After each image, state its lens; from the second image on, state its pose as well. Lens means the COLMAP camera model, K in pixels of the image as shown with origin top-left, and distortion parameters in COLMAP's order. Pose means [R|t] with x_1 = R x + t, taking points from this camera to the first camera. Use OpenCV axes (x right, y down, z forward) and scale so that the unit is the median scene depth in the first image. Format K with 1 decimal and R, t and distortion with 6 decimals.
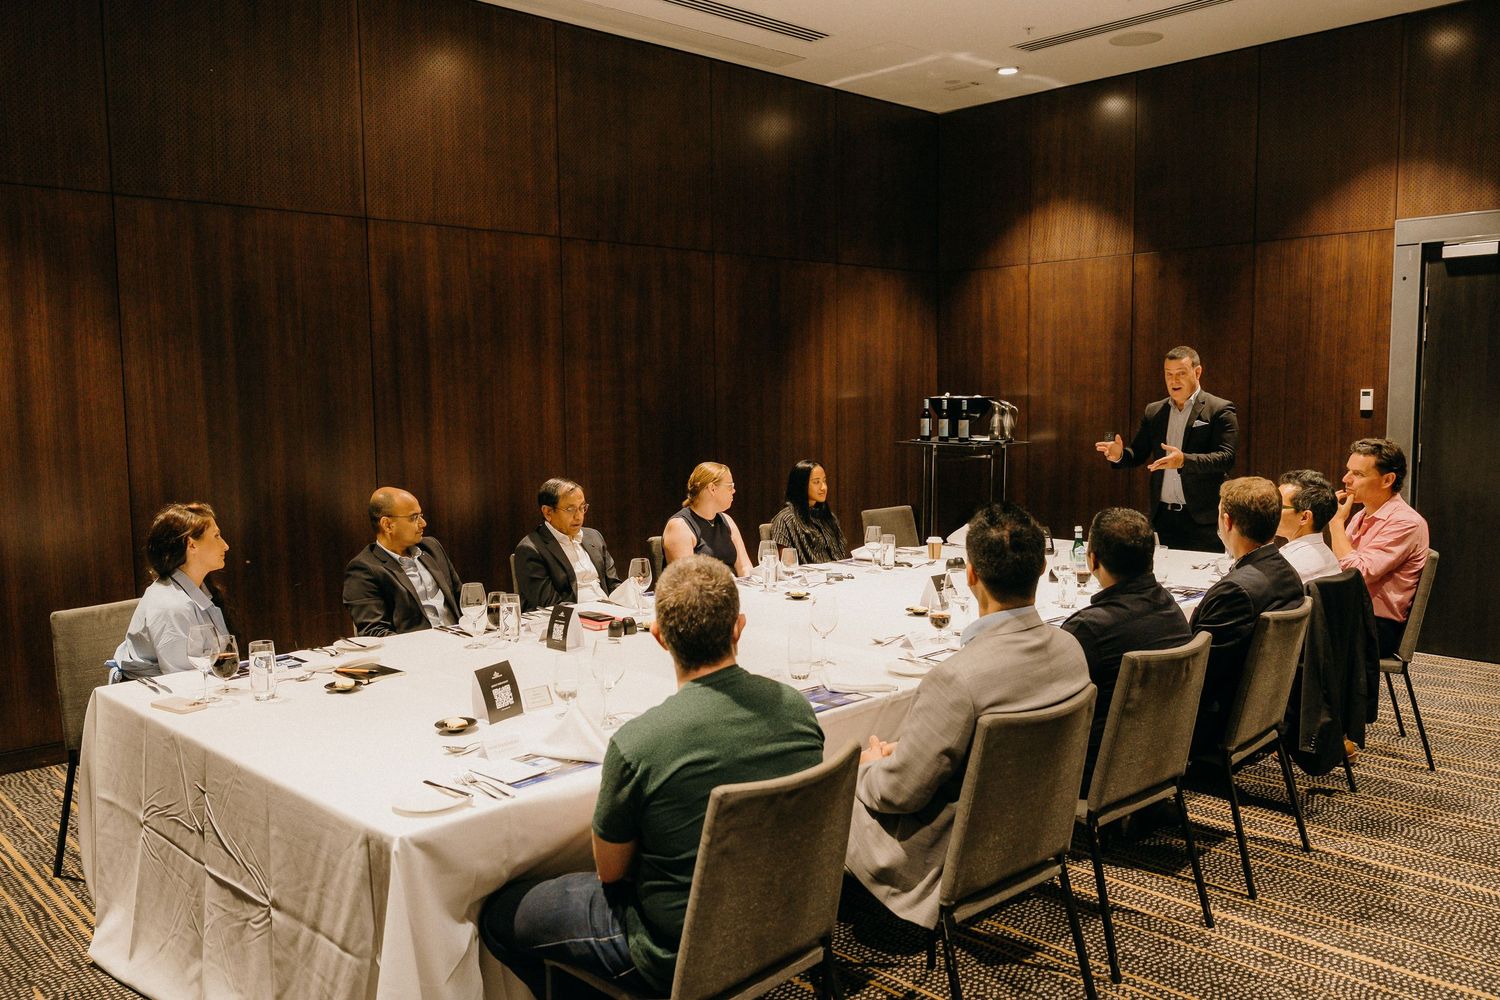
lens RADIAL K [[1189.5, 0, 750.0], [0, 1189.5, 500.0], [0, 0, 1]] dist [0.000009, -0.007839]
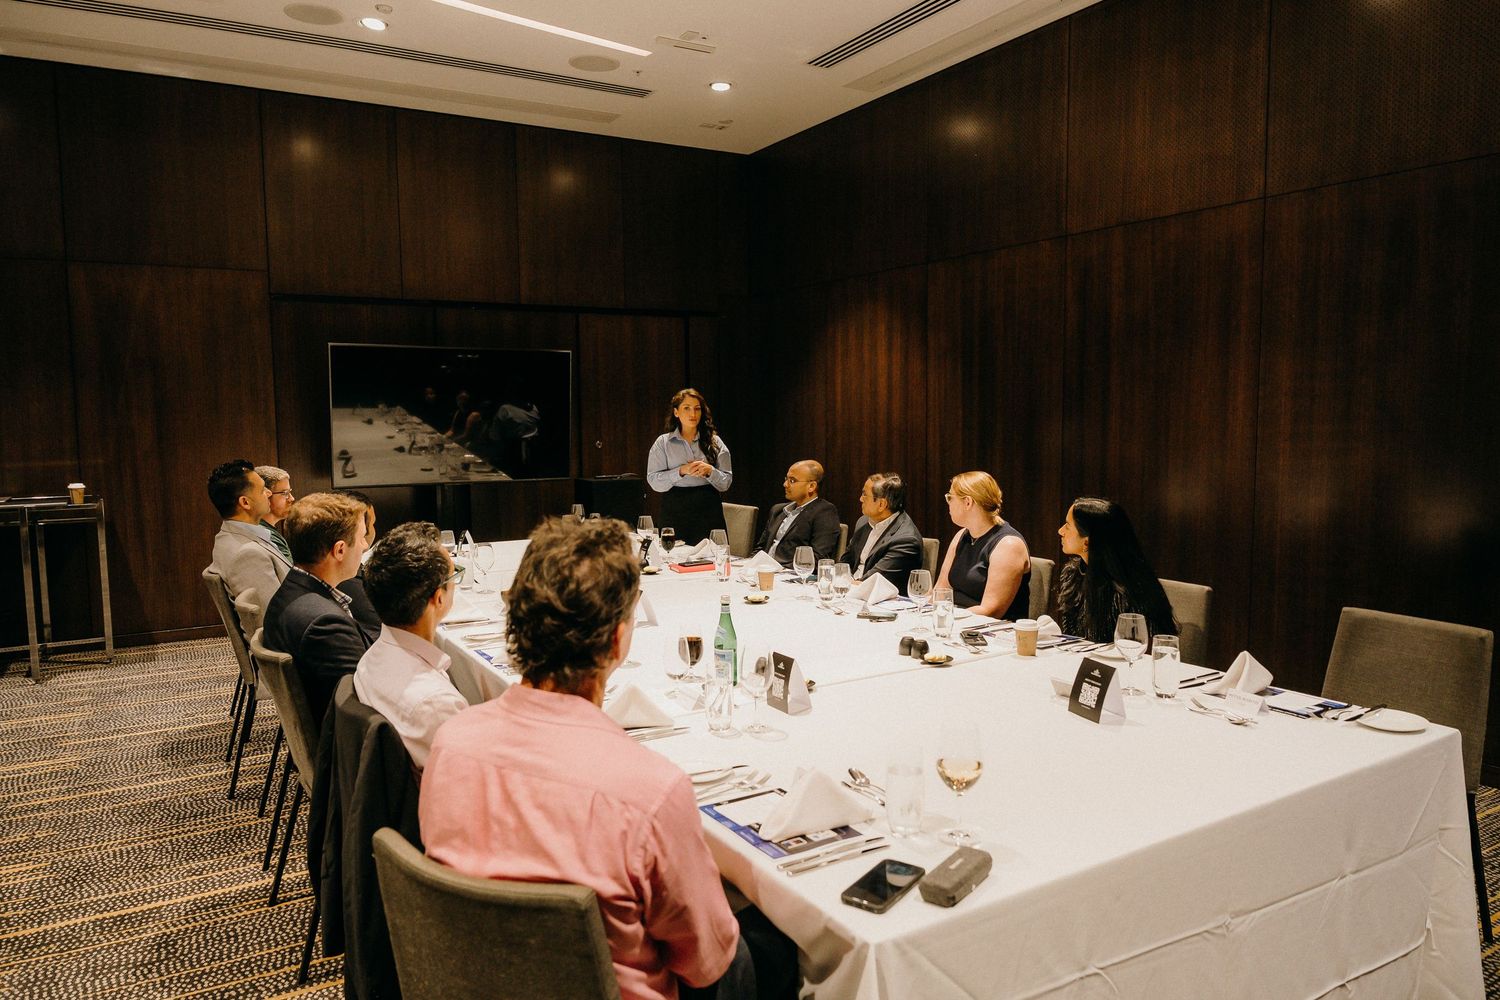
lens RADIAL K [[1019.4, 0, 750.0], [0, 1019.4, 500.0], [0, 0, 1]] dist [0.002580, -0.036833]
pose [[-0.237265, 0.092609, -0.967021, 0.539605], [-0.084767, 0.989675, 0.115577, -0.060671], [0.967739, 0.109394, -0.226965, 0.748238]]
